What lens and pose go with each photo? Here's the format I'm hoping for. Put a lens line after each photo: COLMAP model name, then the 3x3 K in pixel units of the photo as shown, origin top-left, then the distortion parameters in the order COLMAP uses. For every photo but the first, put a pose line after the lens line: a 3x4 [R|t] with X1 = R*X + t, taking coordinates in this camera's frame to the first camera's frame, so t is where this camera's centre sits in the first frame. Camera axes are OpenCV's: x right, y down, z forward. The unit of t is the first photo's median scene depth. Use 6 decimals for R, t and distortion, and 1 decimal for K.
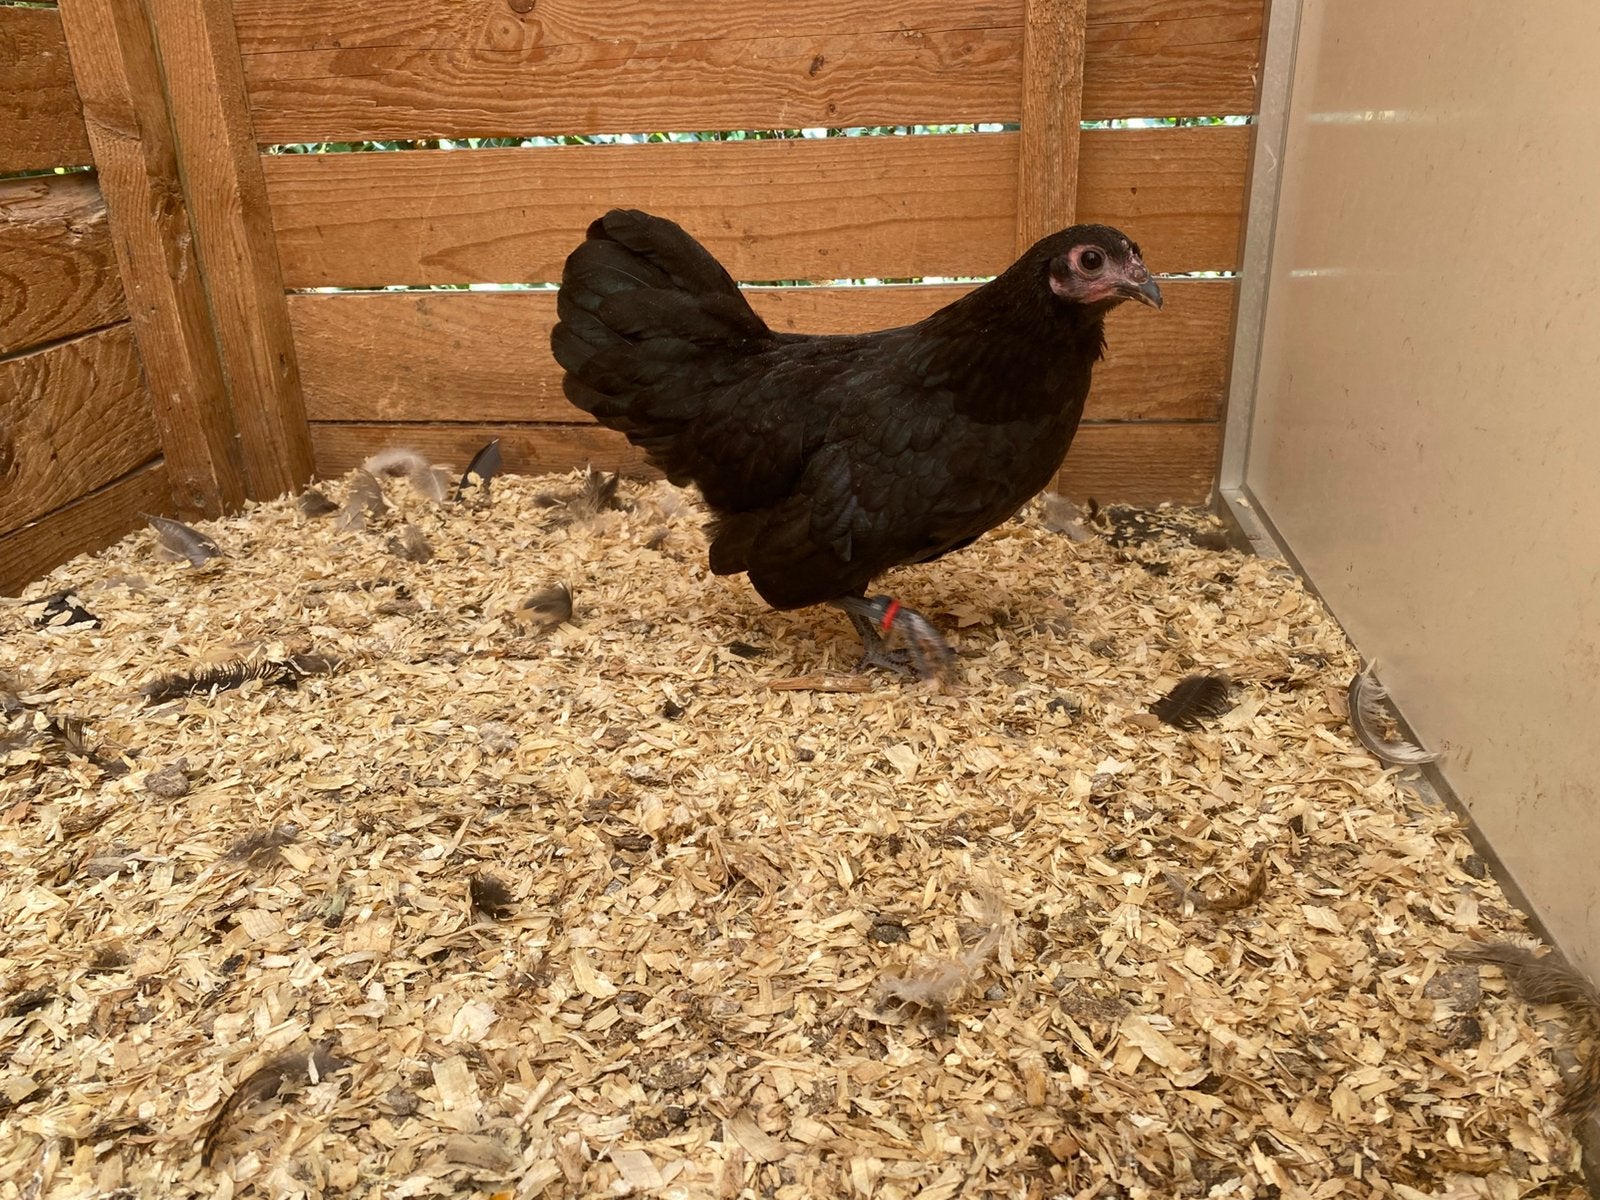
lens RADIAL K [[1182.5, 0, 805.7], [0, 1182.5, 603.5], [0, 0, 1]] dist [-0.001256, 0.002386]
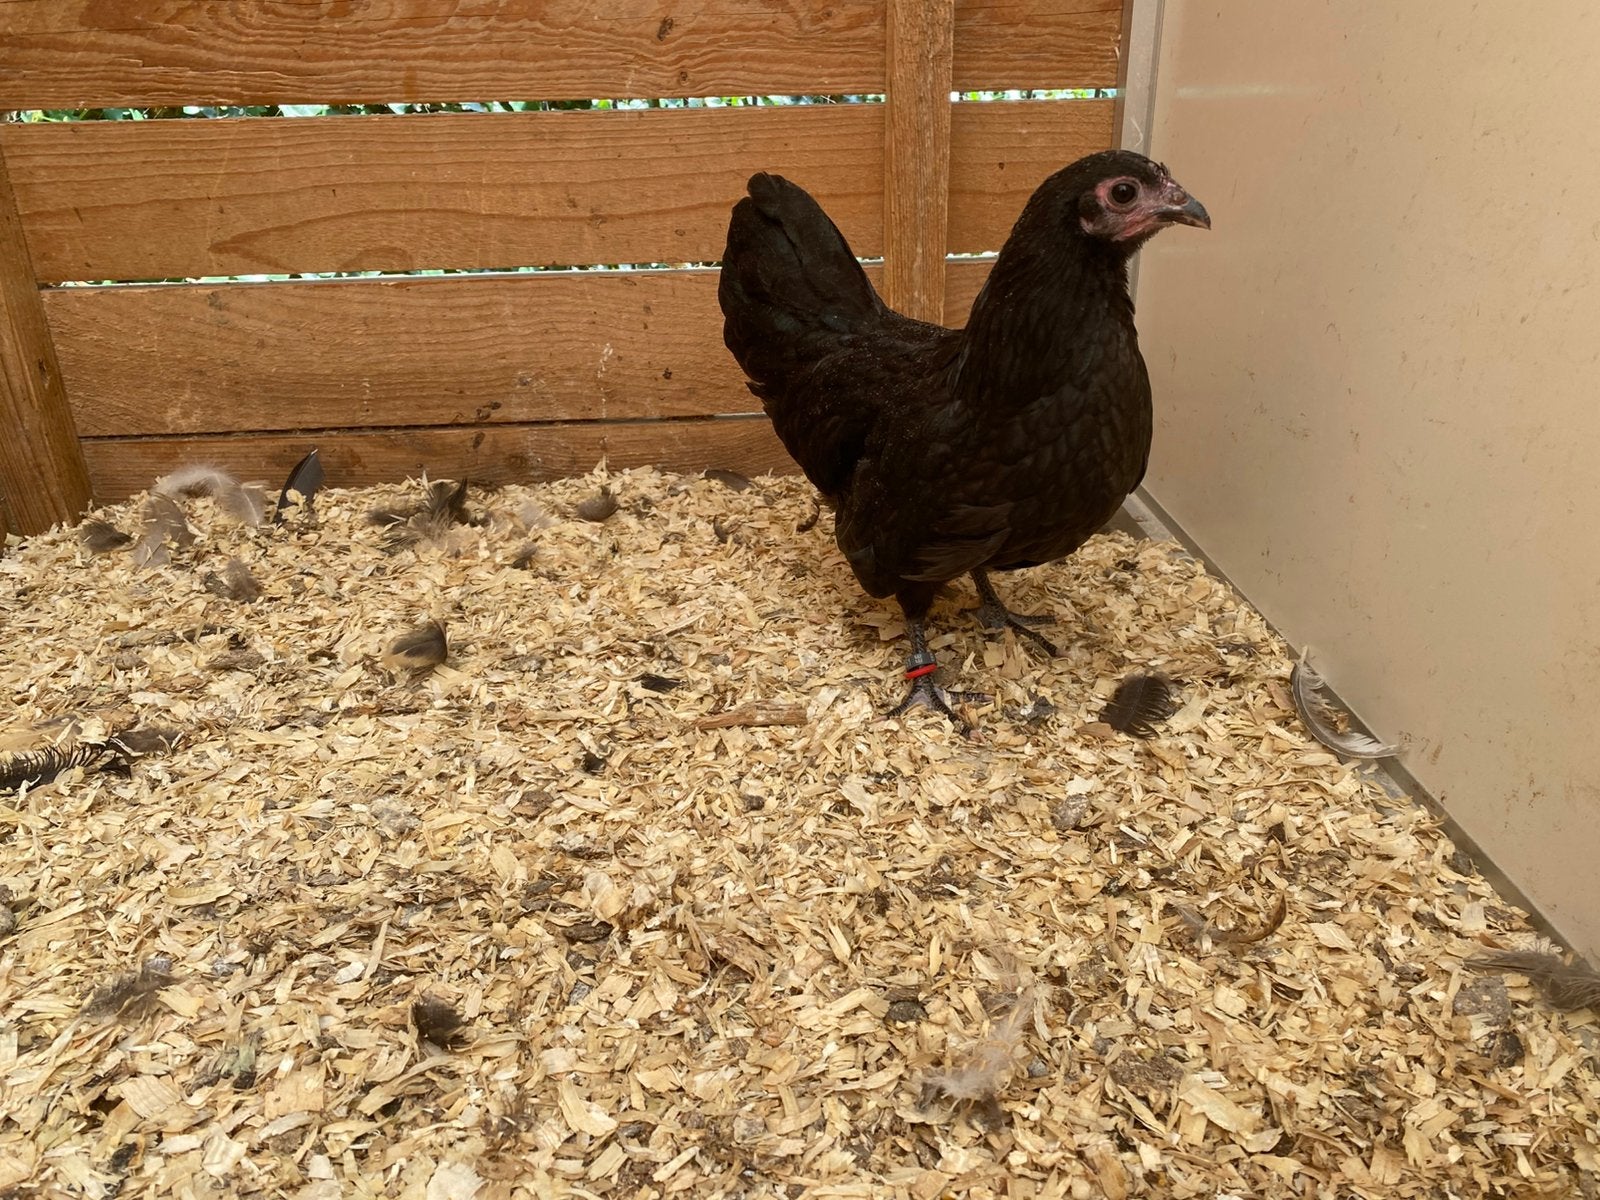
lens RADIAL K [[1182.5, 0, 796.9], [0, 1182.5, 596.0], [0, 0, 1]] dist [-0.001256, 0.002386]
pose [[0.981216, -0.068311, 0.180411, -0.129824], [0.063360, 0.997443, 0.033072, -0.062235], [-0.182208, -0.021020, 0.983035, 0.111300]]
